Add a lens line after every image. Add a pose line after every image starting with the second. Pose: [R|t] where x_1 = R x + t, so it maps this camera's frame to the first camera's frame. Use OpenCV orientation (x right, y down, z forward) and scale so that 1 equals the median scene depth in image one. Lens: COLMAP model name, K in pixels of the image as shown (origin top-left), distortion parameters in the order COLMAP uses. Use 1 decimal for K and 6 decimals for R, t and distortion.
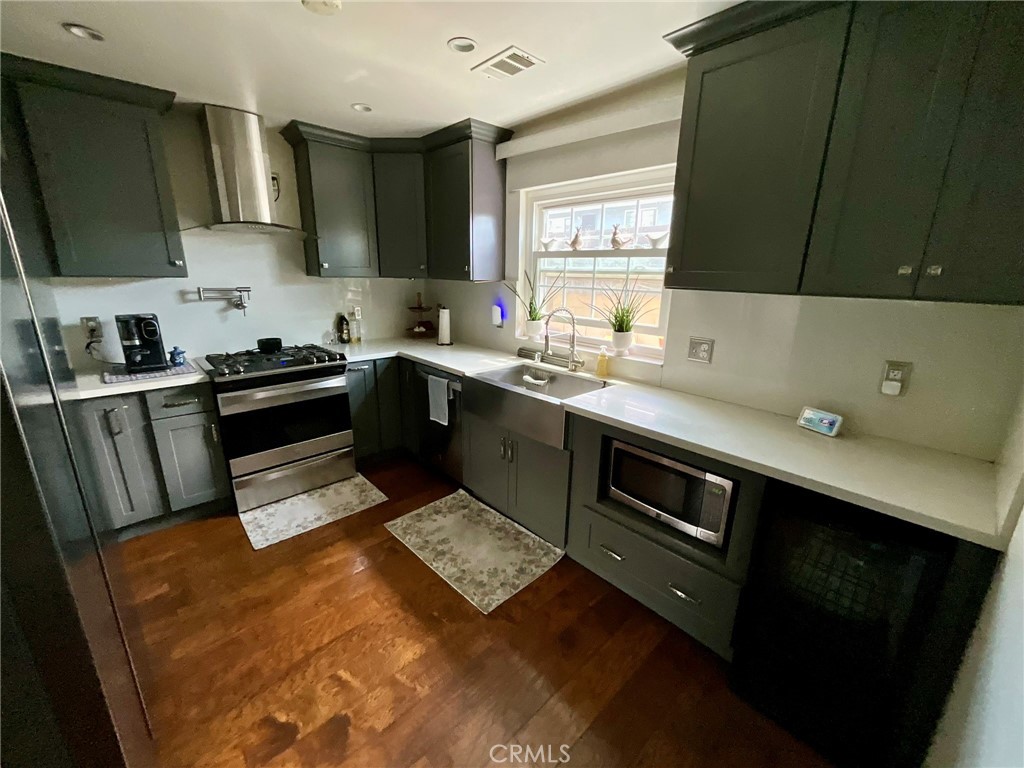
lens RADIAL K [[416.0, 0, 512.2], [0, 416.0, 380.7], [0, 0, 1]] dist [0.004496, 0.001095]
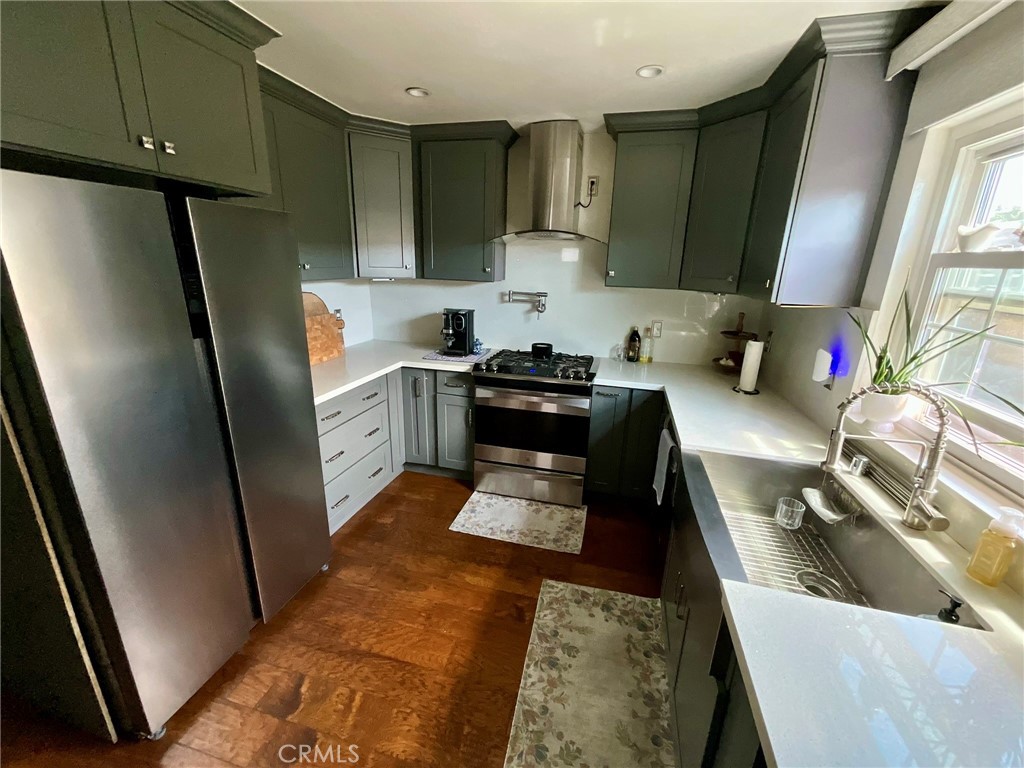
lens RADIAL K [[416.0, 0, 510.3], [0, 416.0, 383.0], [0, 0, 1]] dist [0.004496, 0.001095]
pose [[0.538422, 0.234948, -0.809260, 0.238849], [-0.236927, 0.963813, 0.122185, -0.122652], [0.808683, 0.125949, 0.574604, 0.386642]]
